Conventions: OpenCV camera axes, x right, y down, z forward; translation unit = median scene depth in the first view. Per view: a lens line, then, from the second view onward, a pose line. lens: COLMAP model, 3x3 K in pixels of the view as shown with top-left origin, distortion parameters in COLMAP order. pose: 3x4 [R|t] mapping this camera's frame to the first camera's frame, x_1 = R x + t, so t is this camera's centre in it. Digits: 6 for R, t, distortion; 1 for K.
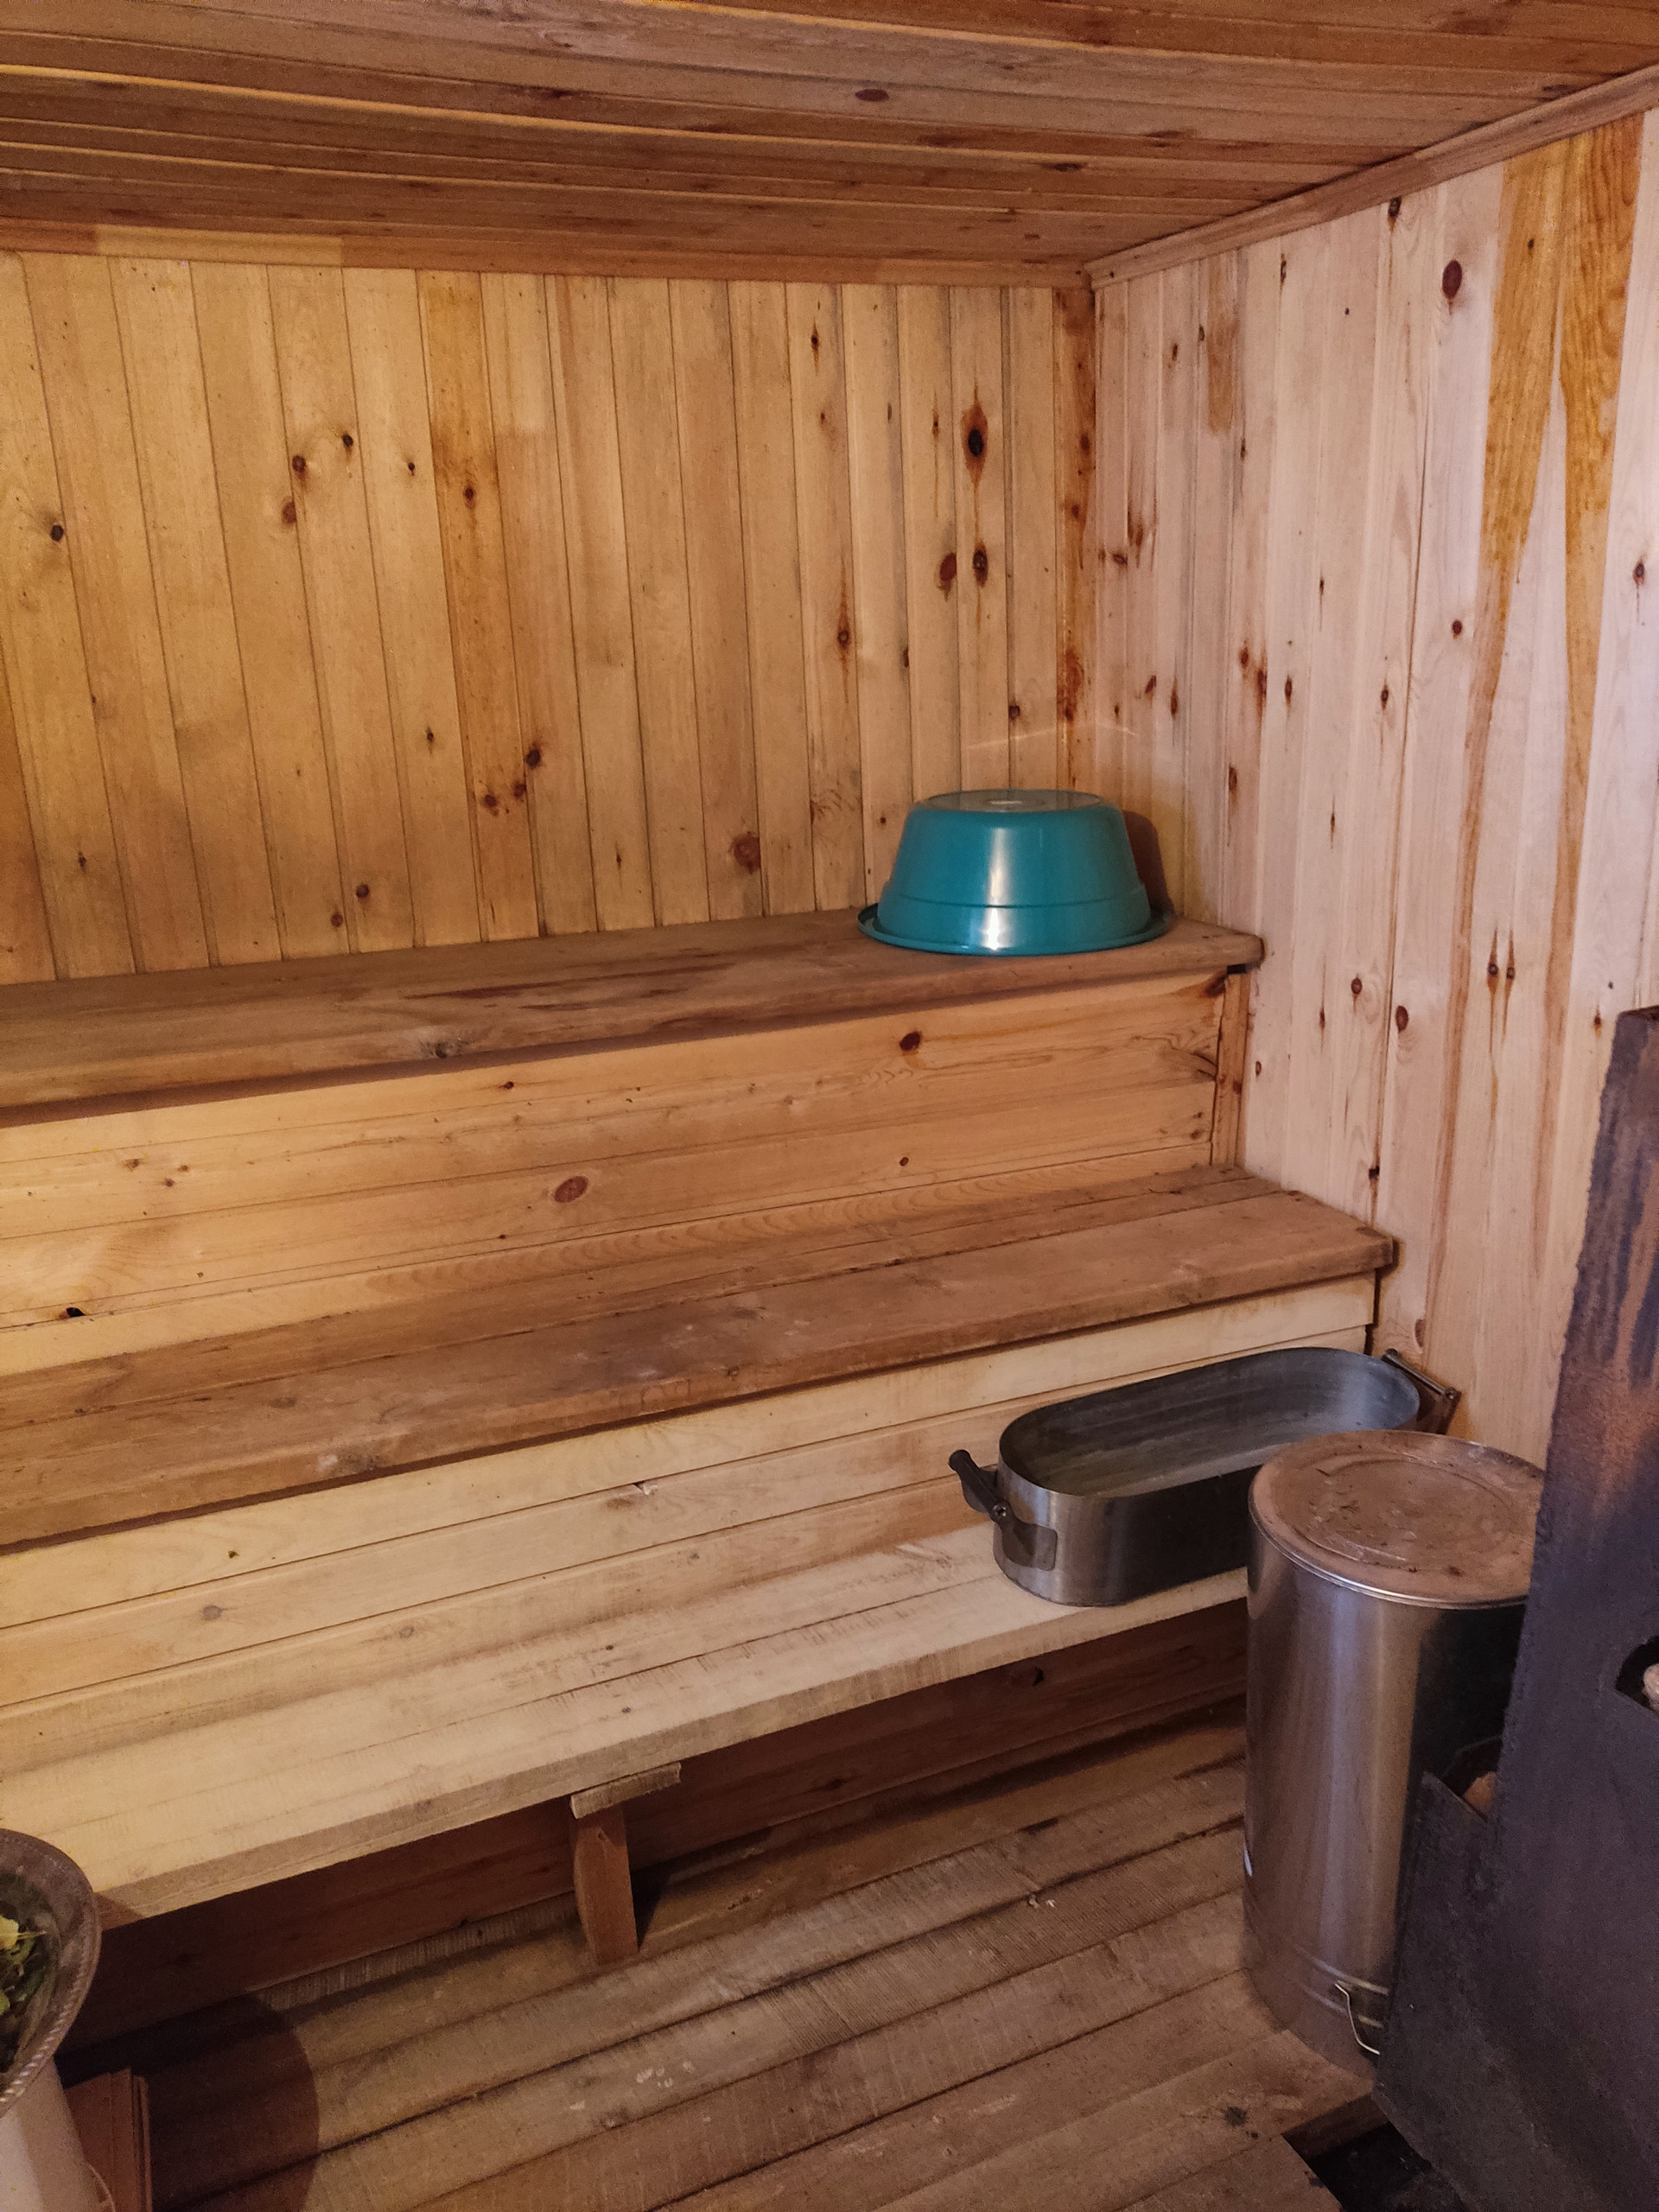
lens RADIAL K [[1652.9, 0, 830.8], [0, 1652.9, 1116.3], [0, 0, 1]] dist [0.111888, -0.165127]
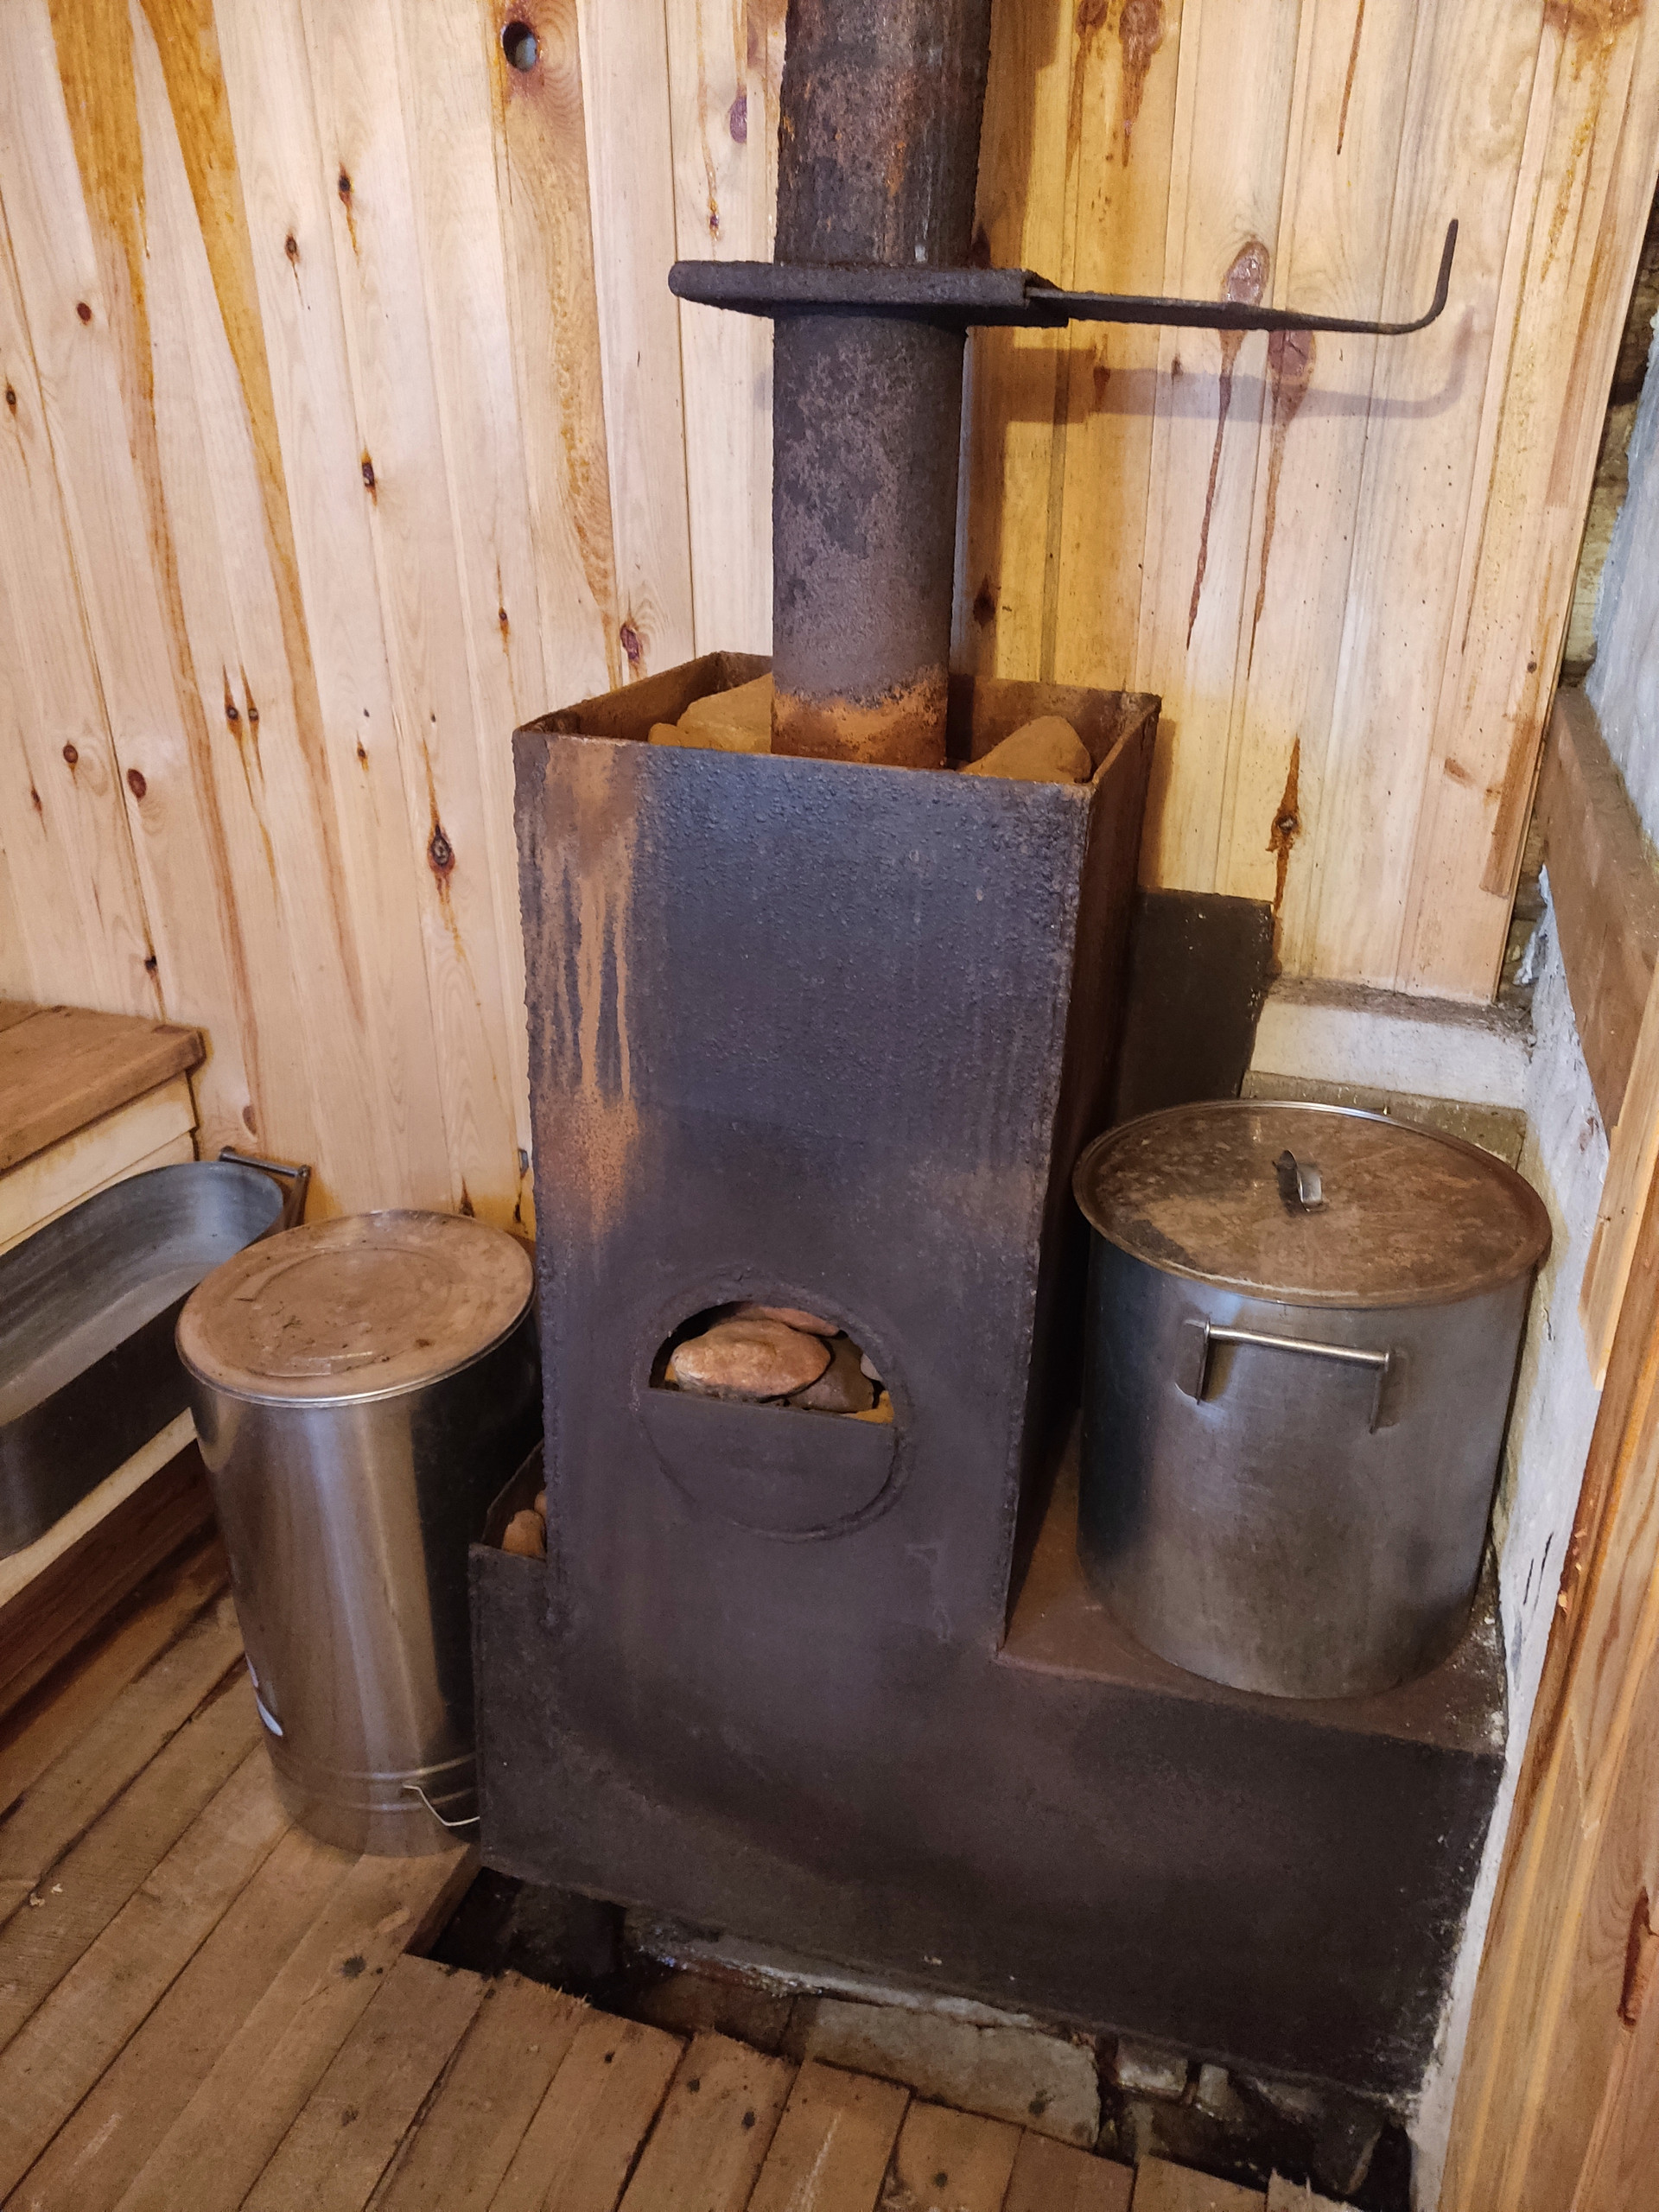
lens RADIAL K [[1656.6, 0, 851.9], [0, 1656.6, 1113.6], [0, 0, 1]] dist [0.086365, -0.138777]
pose [[0.663385, -0.296237, 0.687141, -0.069759], [0.196136, 0.955029, 0.222373, -0.016680], [-0.722115, -0.012746, 0.691655, 0.130558]]
